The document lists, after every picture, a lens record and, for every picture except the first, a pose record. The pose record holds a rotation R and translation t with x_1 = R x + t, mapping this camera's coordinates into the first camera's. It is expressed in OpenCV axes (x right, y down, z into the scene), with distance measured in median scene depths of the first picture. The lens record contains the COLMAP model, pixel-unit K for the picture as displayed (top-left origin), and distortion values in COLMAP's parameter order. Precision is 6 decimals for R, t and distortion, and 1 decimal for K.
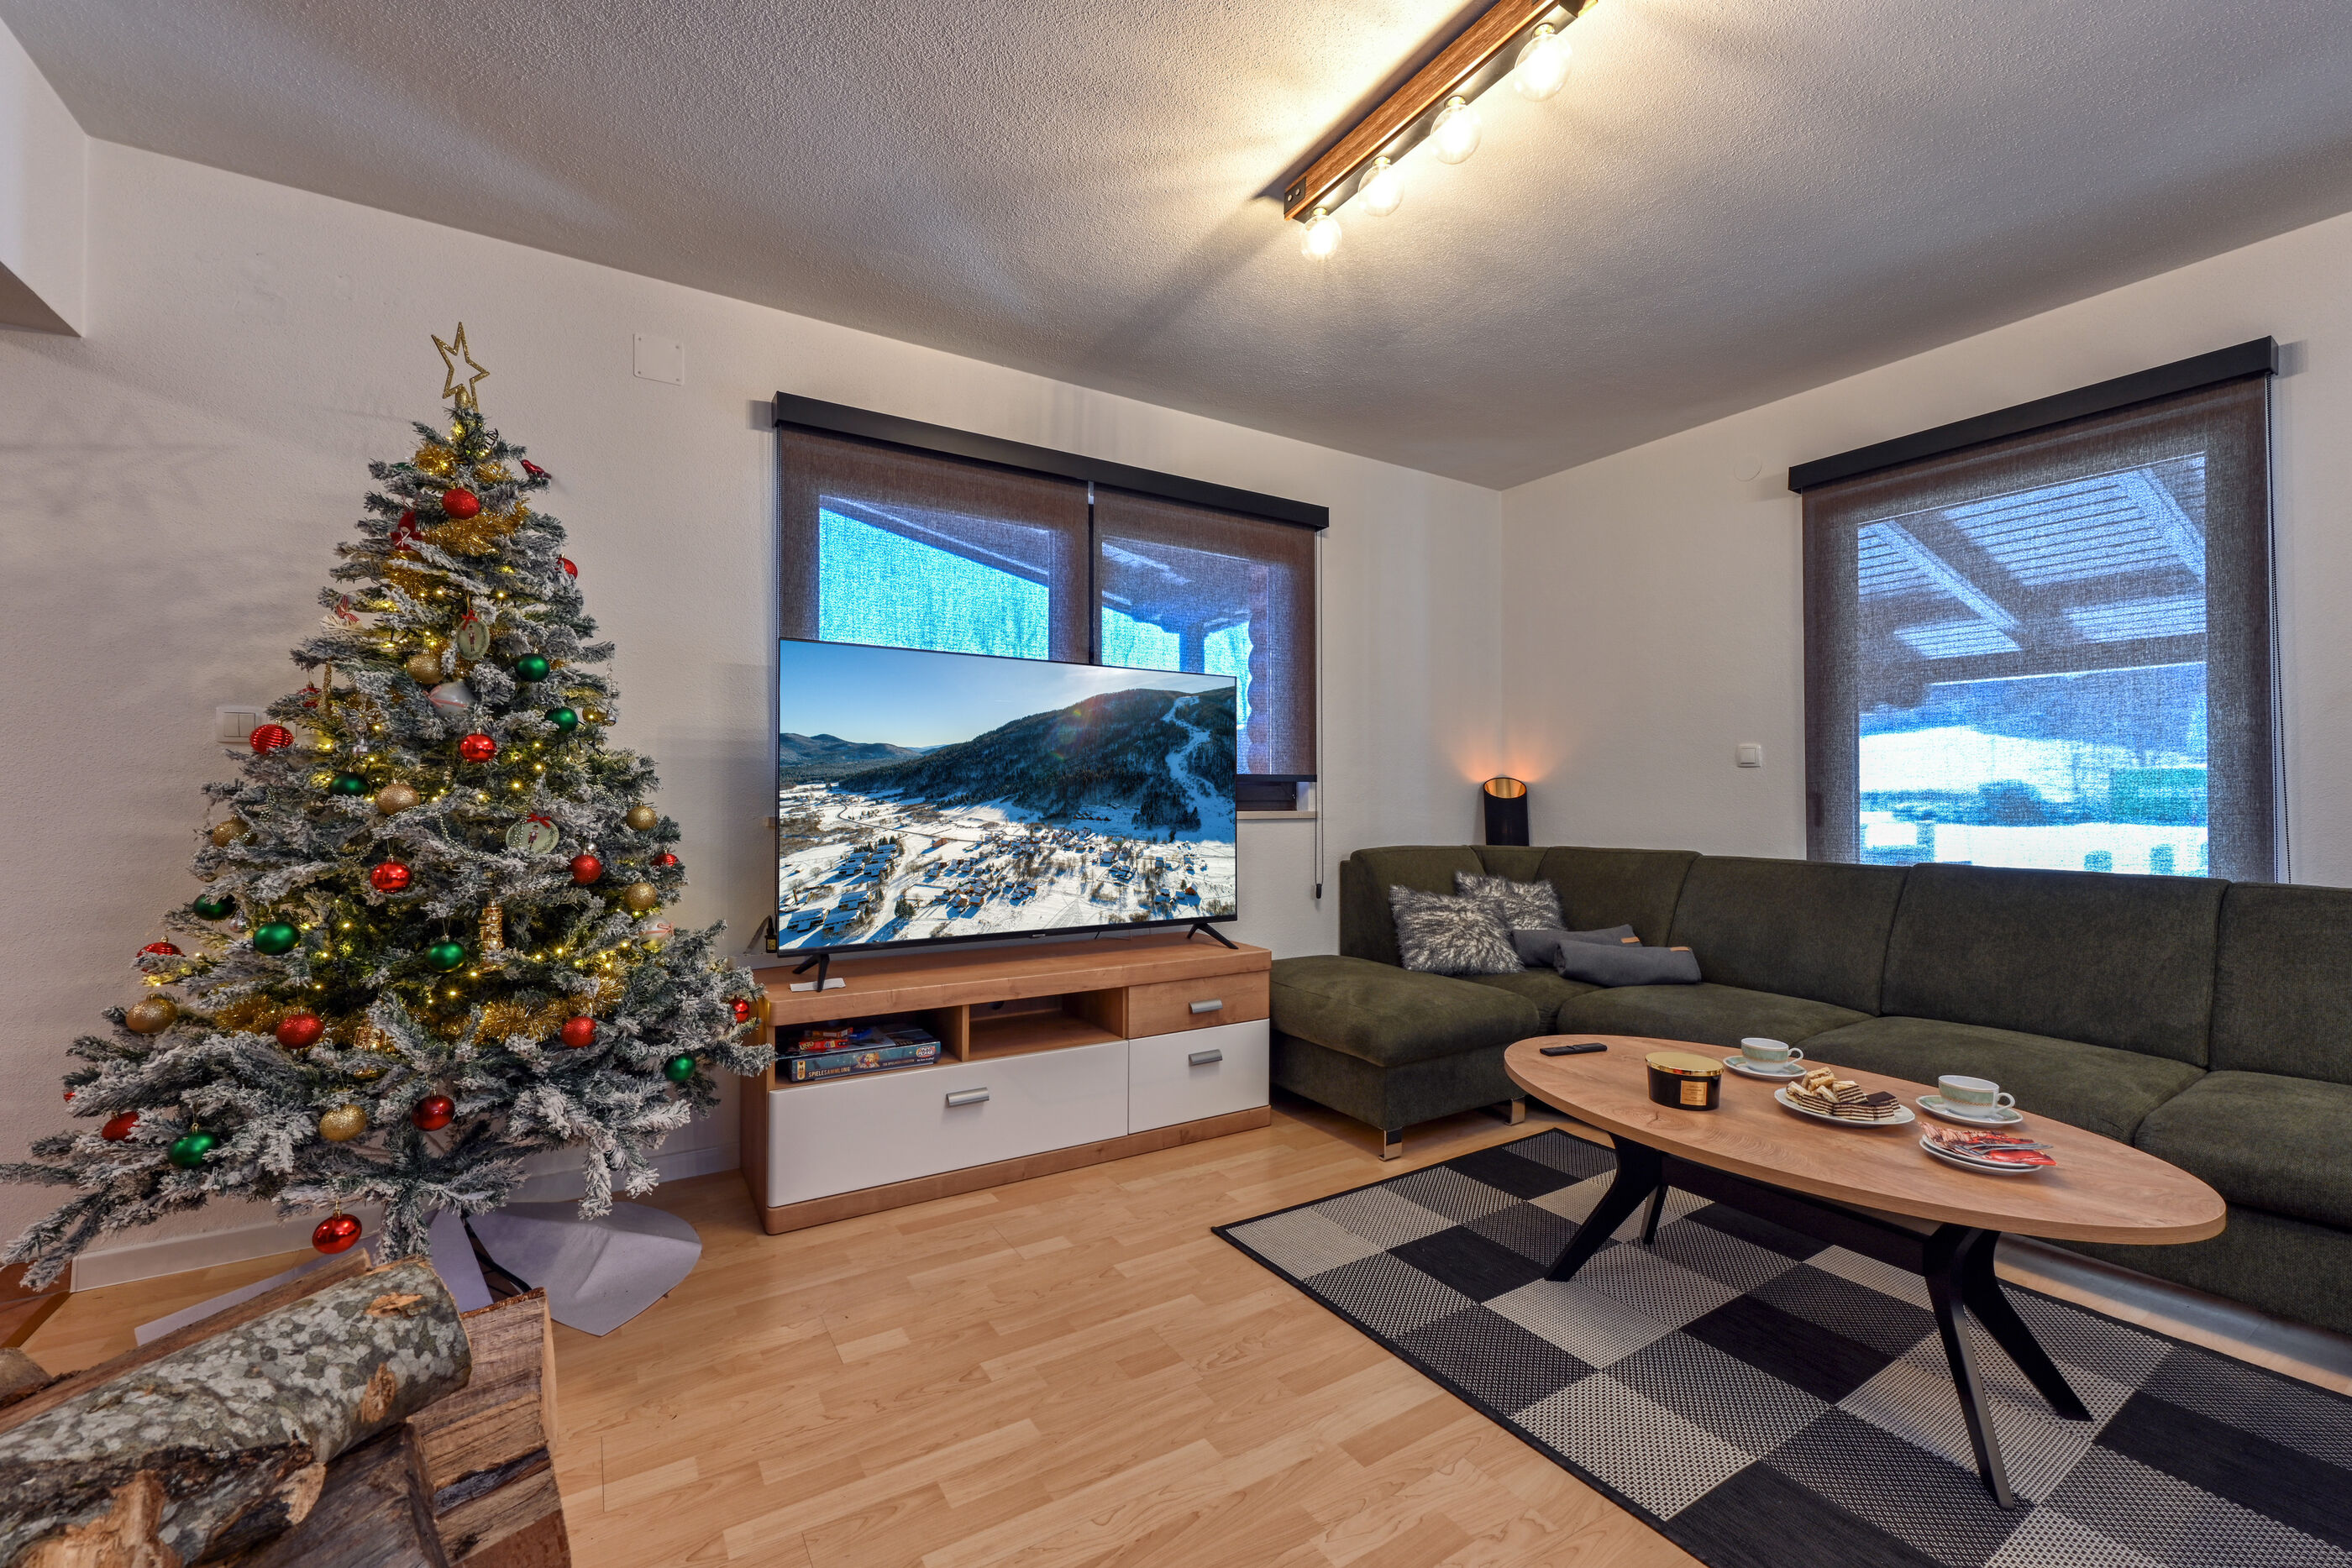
lens RADIAL K [[974.5, 0, 1198.7], [0, 974.5, 793.2], [0, 0, 1]] dist [0.005254, -0.000999]
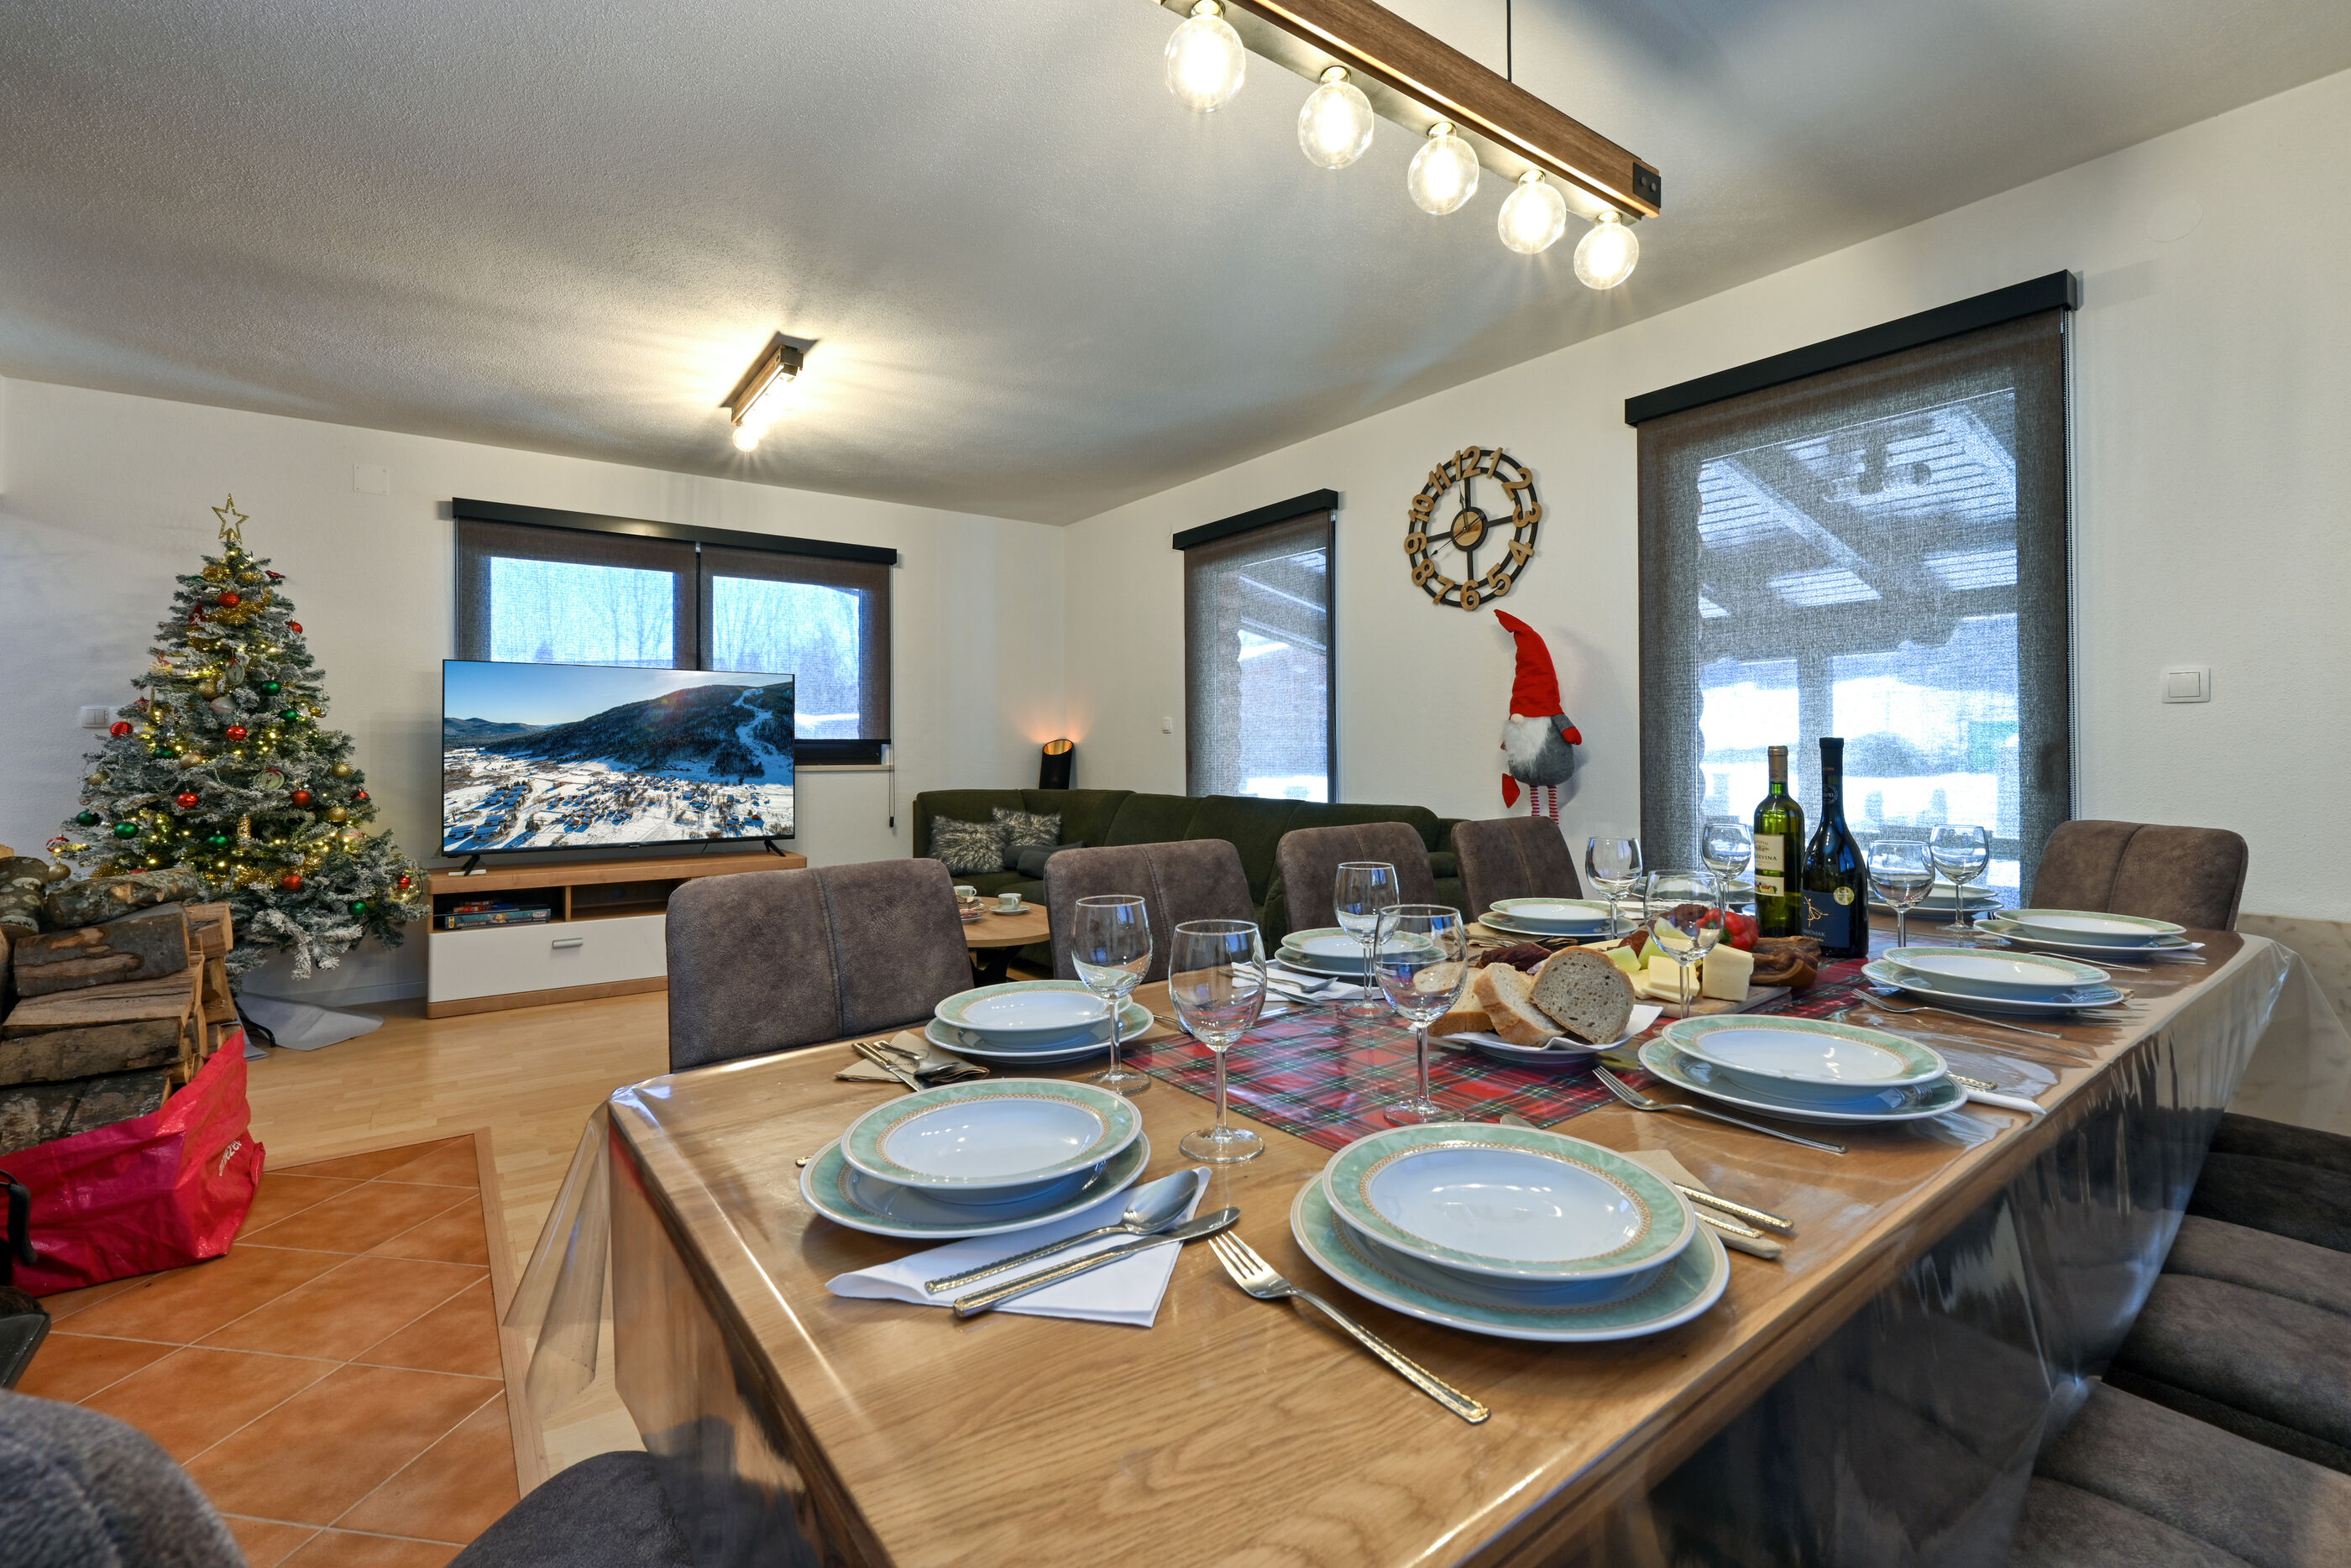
lens RADIAL K [[1043.6, 0, 1190.1], [0, 1043.6, 739.6], [0, 0, 1]] dist [0.005180, -0.002509]
pose [[0.997931, -0.001777, 0.064274, 0.673730], [0.001981, 0.999993, -0.003110, -0.016399], [-0.064268, 0.003231, 0.997927, -0.788417]]
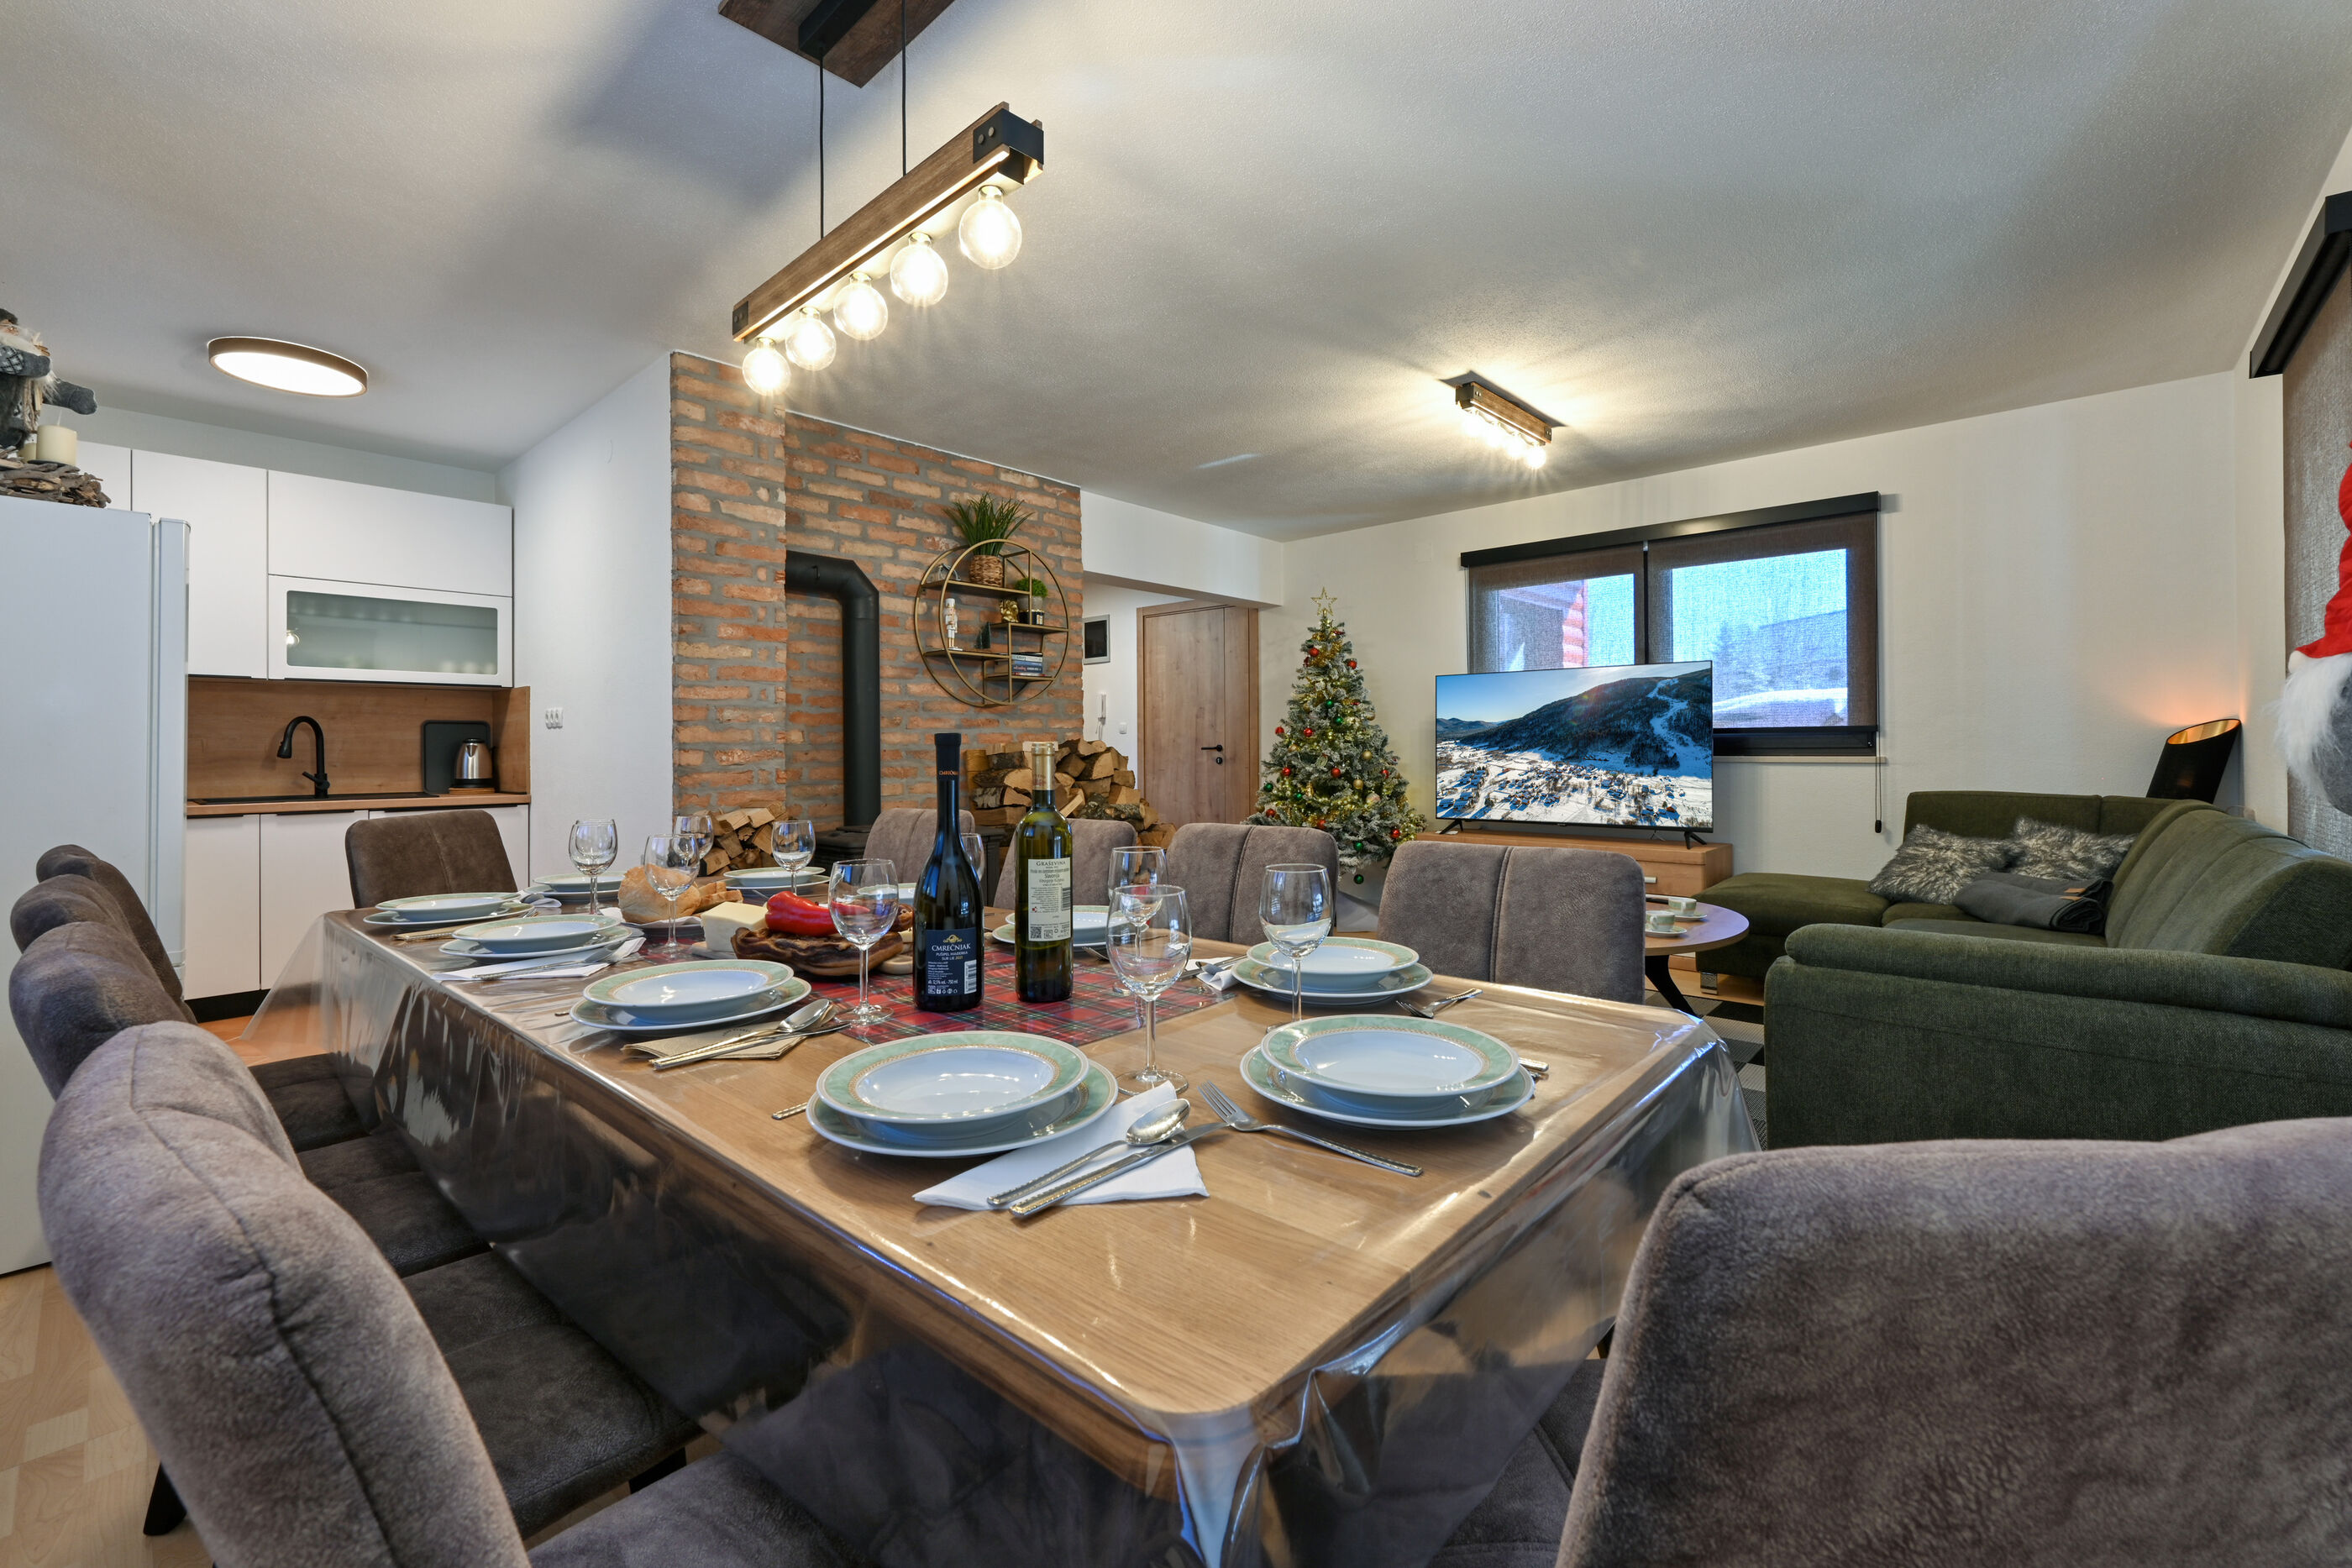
lens RADIAL K [[974.5, 0, 1145.7], [0, 974.5, 749.0], [0, 0, 1]] dist [0.005254, -0.000999]
pose [[0.236735, 0.001909, -0.971572, 1.528272], [0.013831, 0.999890, 0.005335, -0.013226], [0.971476, -0.014701, 0.236682, -0.172733]]
